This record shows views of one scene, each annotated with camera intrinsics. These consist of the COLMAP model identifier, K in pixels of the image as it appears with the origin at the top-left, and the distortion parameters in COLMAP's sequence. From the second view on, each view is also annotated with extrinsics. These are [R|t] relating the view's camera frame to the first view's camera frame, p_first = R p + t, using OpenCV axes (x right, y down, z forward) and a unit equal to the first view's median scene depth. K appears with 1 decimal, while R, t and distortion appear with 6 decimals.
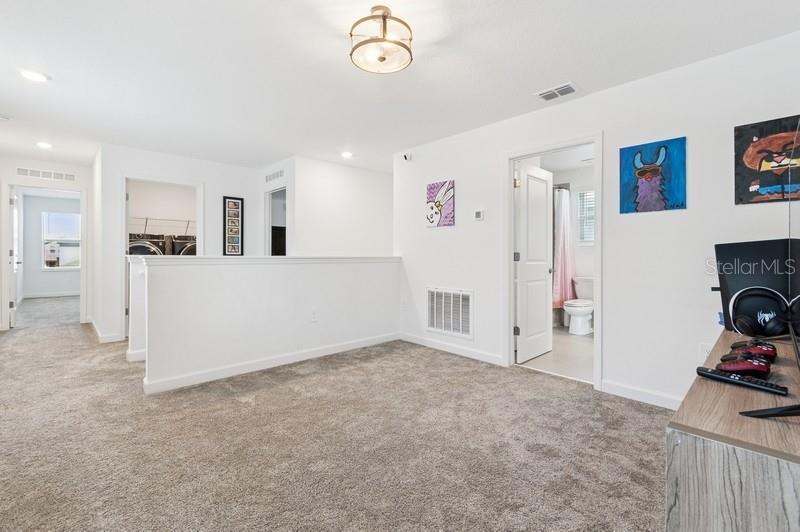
lens RADIAL K [[351.2, 0, 400.2], [0, 351.2, 257.5], [0, 0, 1]] dist [0.001923, 0.000030]
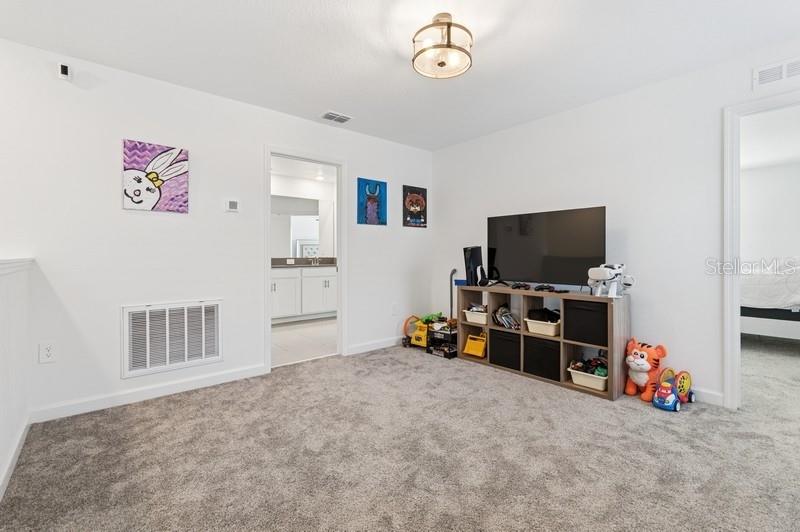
lens RADIAL K [[351.2, 0, 400.2], [0, 351.2, 257.5], [0, 0, 1]] dist [0.001923, 0.000030]
pose [[0.068844, -0.014089, 0.997528, -0.565910], [0.011508, 0.999845, 0.013328, -0.005013], [-0.997561, 0.010562, 0.068996, 0.542879]]
